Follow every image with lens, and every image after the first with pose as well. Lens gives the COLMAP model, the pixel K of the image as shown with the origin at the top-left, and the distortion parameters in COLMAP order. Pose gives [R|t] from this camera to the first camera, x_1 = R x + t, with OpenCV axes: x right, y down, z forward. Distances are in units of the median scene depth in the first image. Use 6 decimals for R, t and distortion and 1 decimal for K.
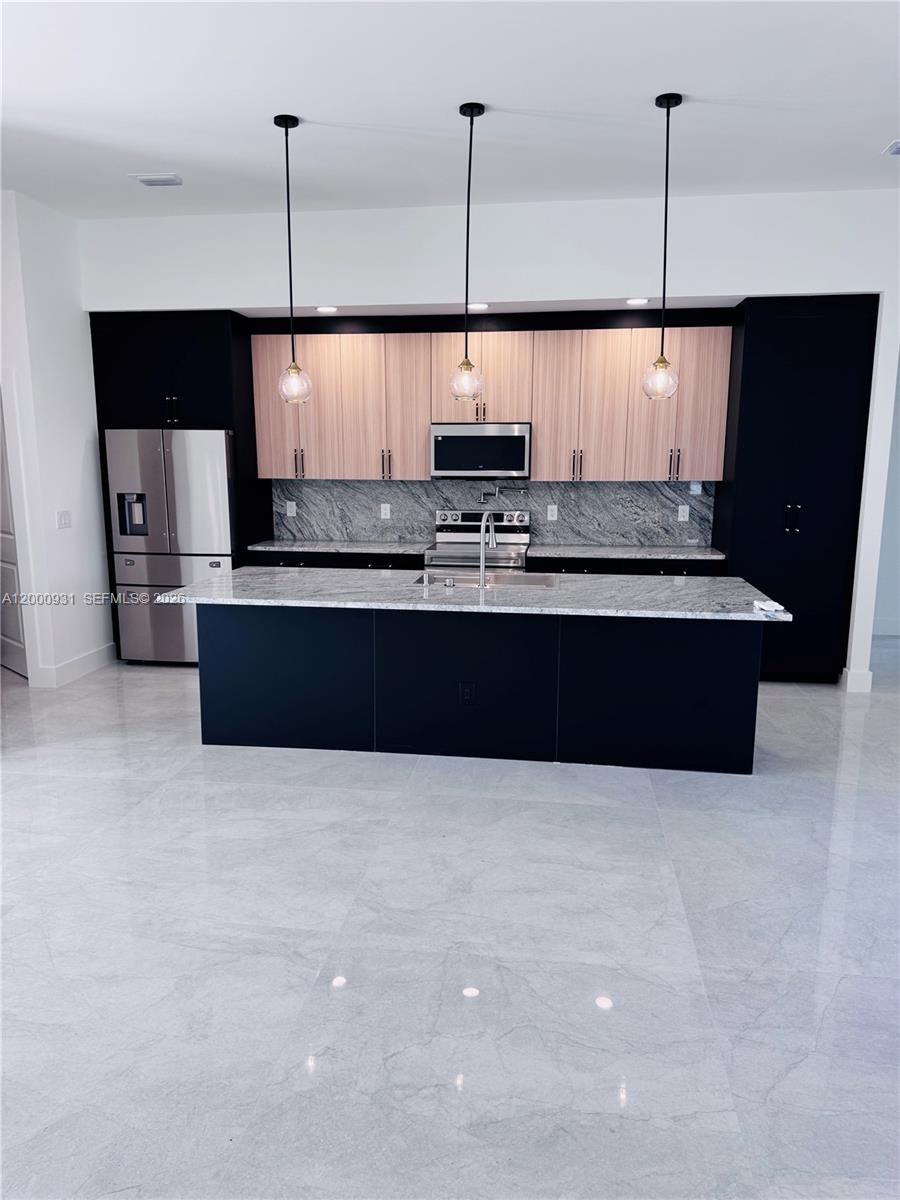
lens RADIAL K [[857.2, 0, 450.0], [0, 857.2, 600.0], [0, 0, 1]] dist [0.130812, -0.242762]
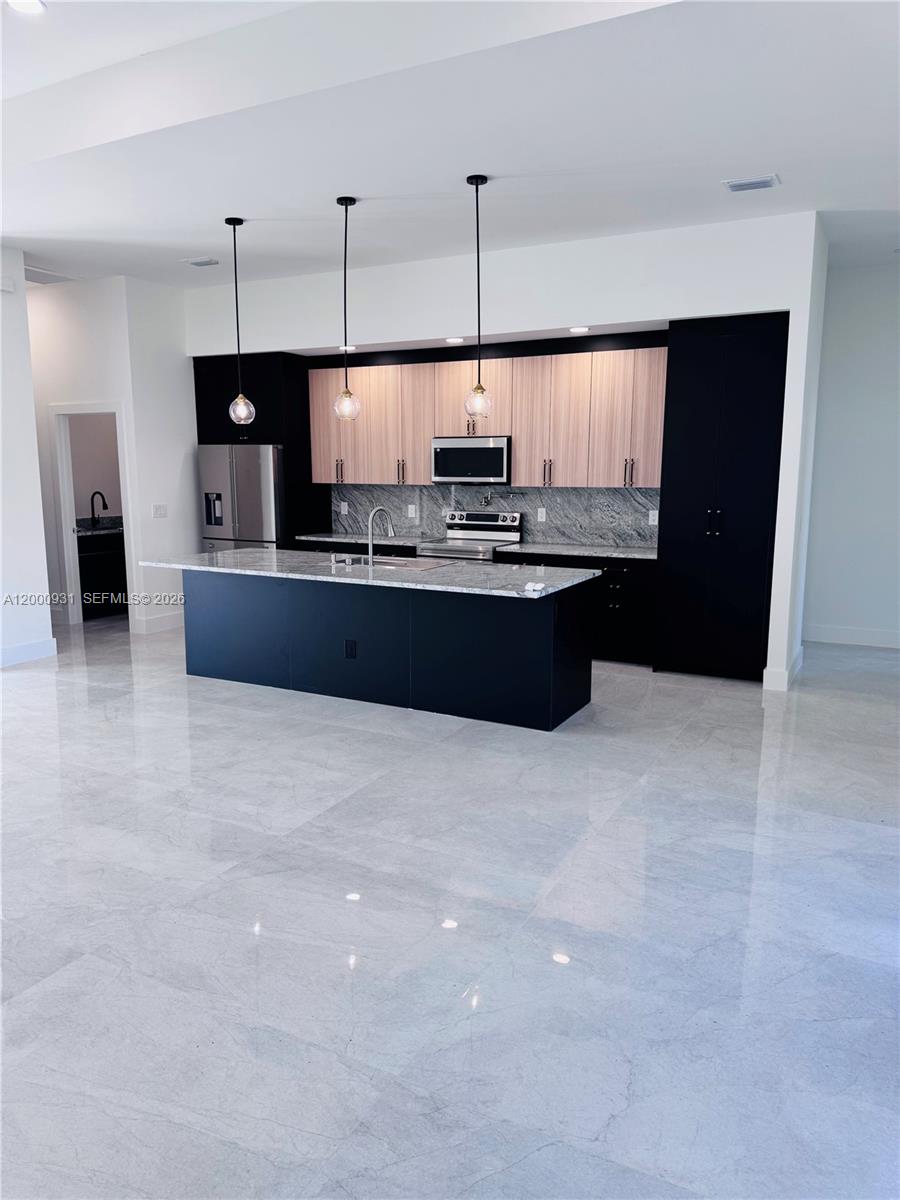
lens RADIAL K [[857.2, 0, 450.0], [0, 857.2, 600.0], [0, 0, 1]] dist [0.130812, -0.242762]
pose [[0.938476, 0.053501, -0.341176, 0.421260], [-0.058547, 0.998275, -0.004502, 0.023830], [0.340346, 0.024200, 0.939989, -0.107721]]
